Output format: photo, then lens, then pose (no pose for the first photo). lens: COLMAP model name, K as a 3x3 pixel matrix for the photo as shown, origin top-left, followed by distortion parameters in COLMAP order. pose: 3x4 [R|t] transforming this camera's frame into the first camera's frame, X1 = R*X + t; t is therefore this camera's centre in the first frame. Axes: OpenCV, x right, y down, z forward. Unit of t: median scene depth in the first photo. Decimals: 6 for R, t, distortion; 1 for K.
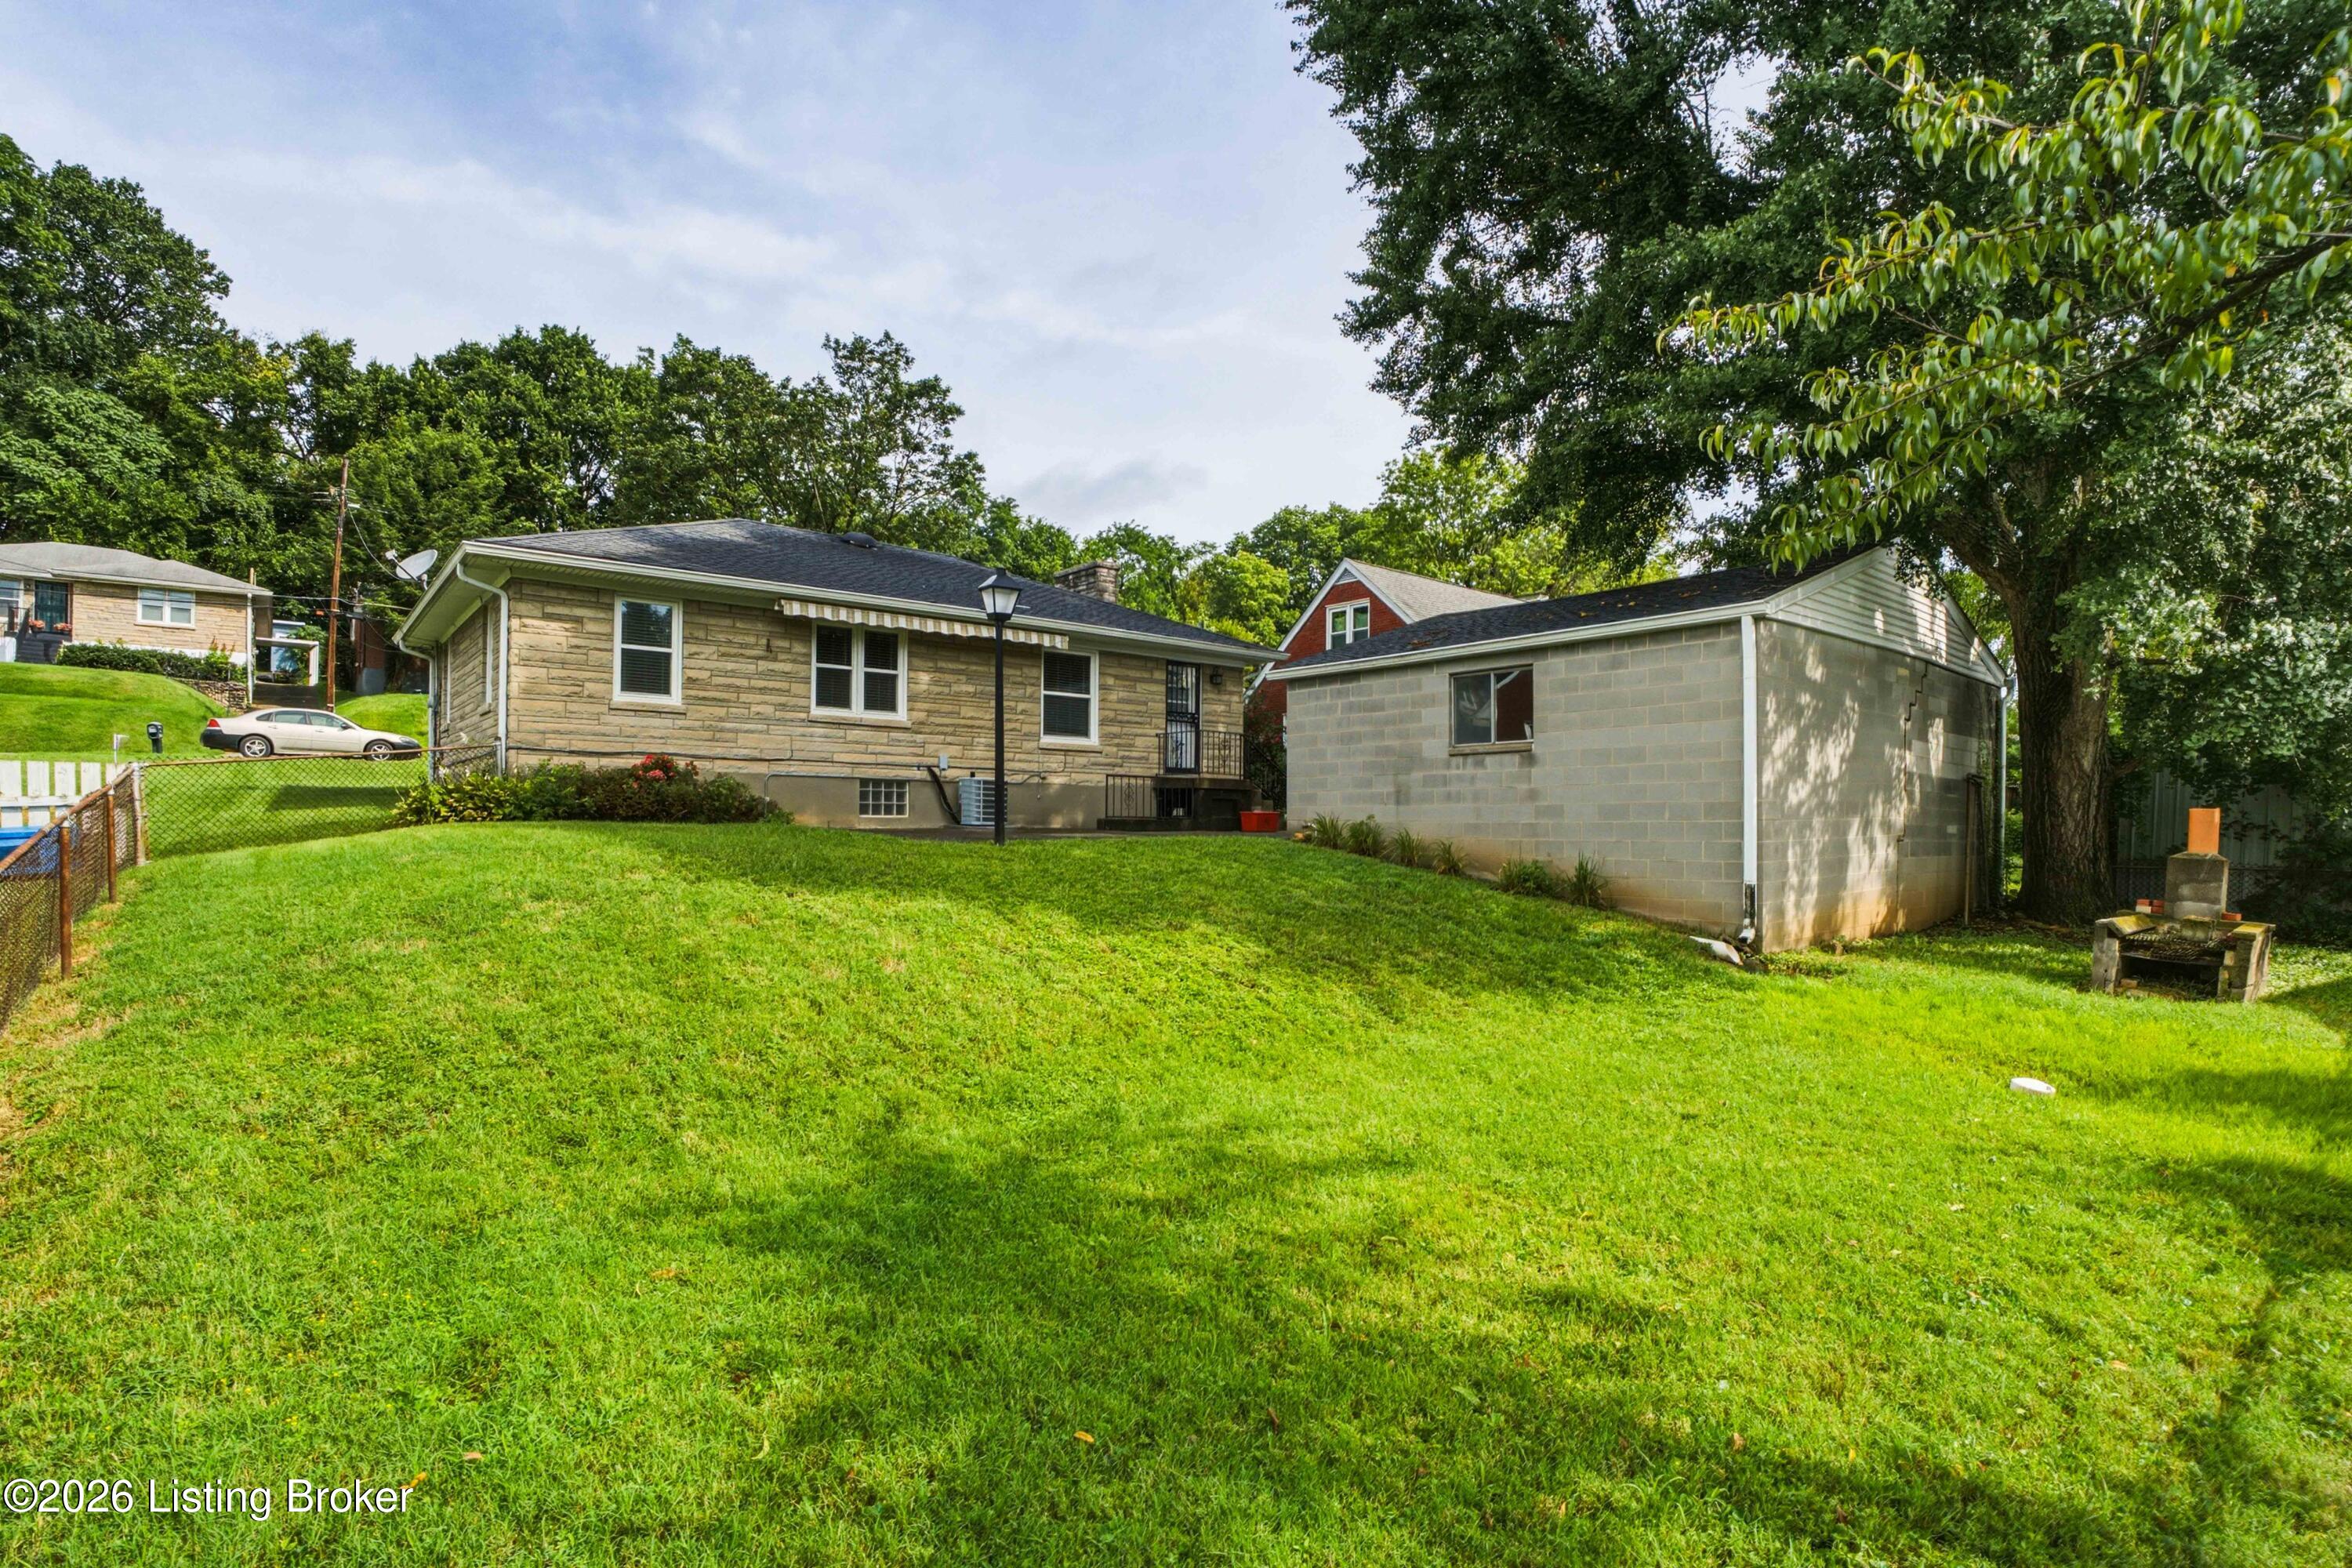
lens RADIAL K [[1111.4, 0, 1176.0], [0, 1111.4, 784.0], [0, 0, 1]] dist [-0.072278, 0.025711]
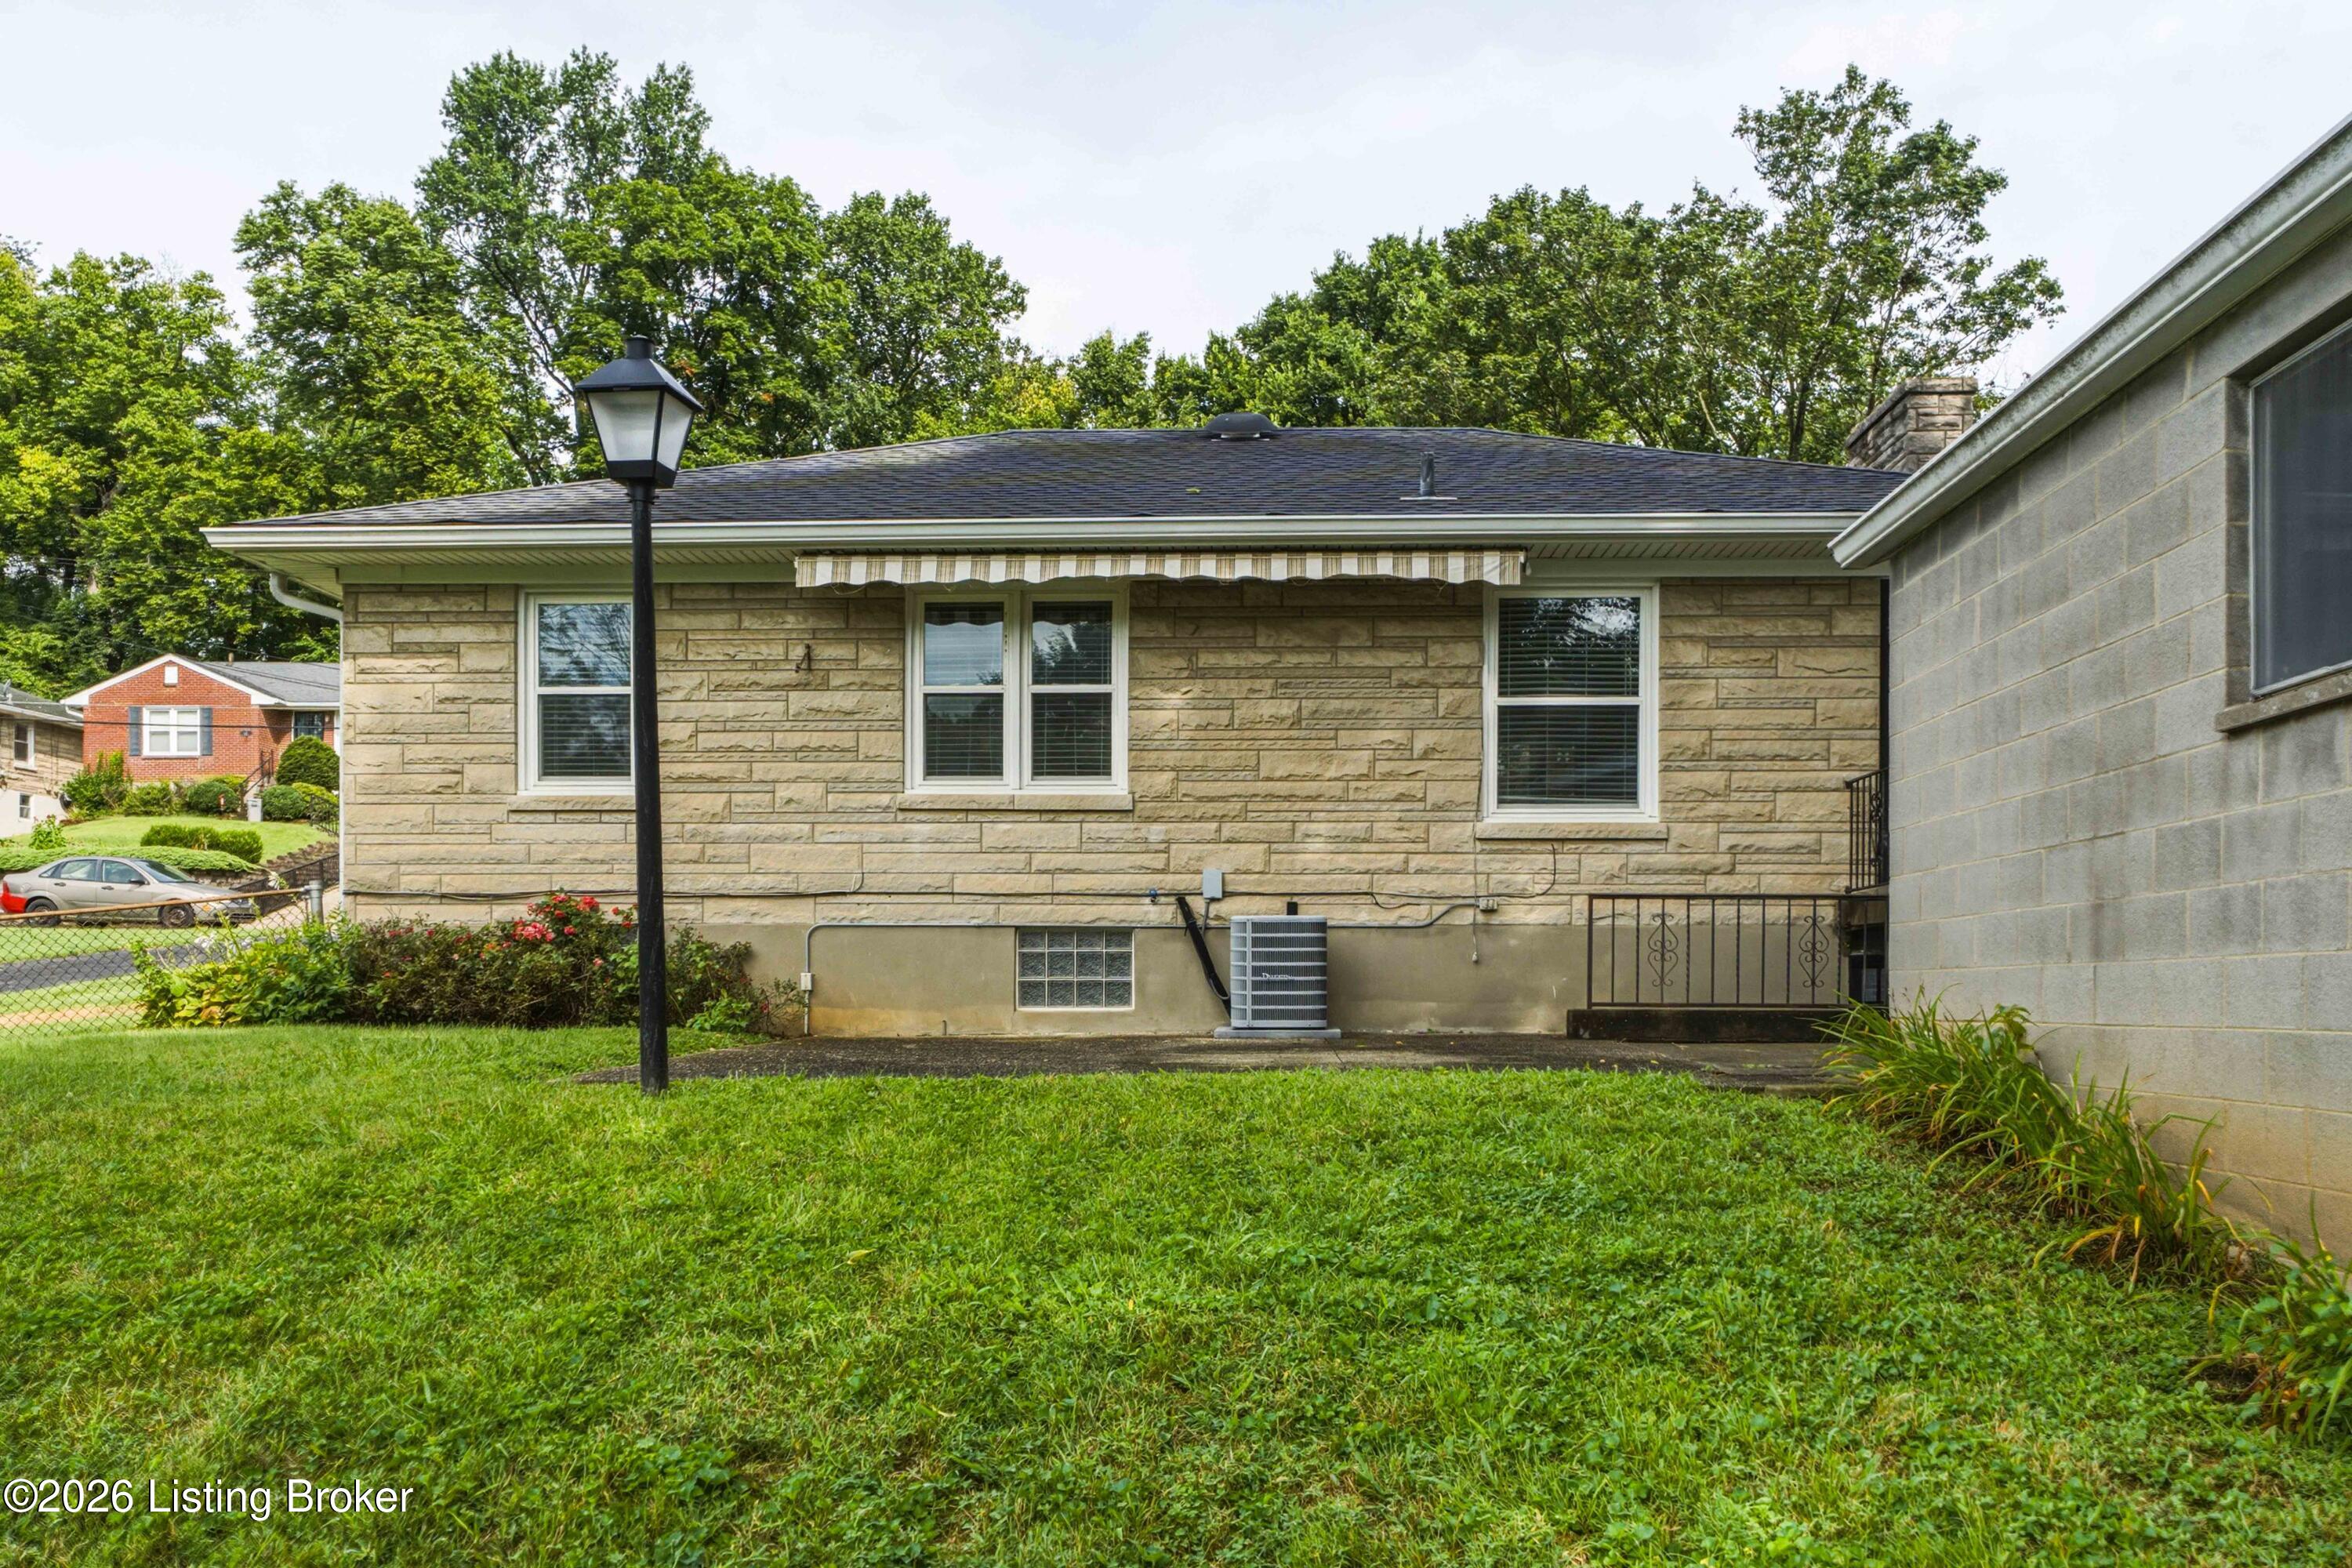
lens RADIAL K [[1835.9, 0, 1181.5], [0, 1835.9, 1012.3], [0, 0, 1]] dist [-0.000920, -0.003859]
pose [[0.754536, -0.003326, -0.656250, 0.240066], [0.028580, 0.999205, 0.027796, 0.009981], [0.655636, -0.039729, 0.754032, 0.416577]]
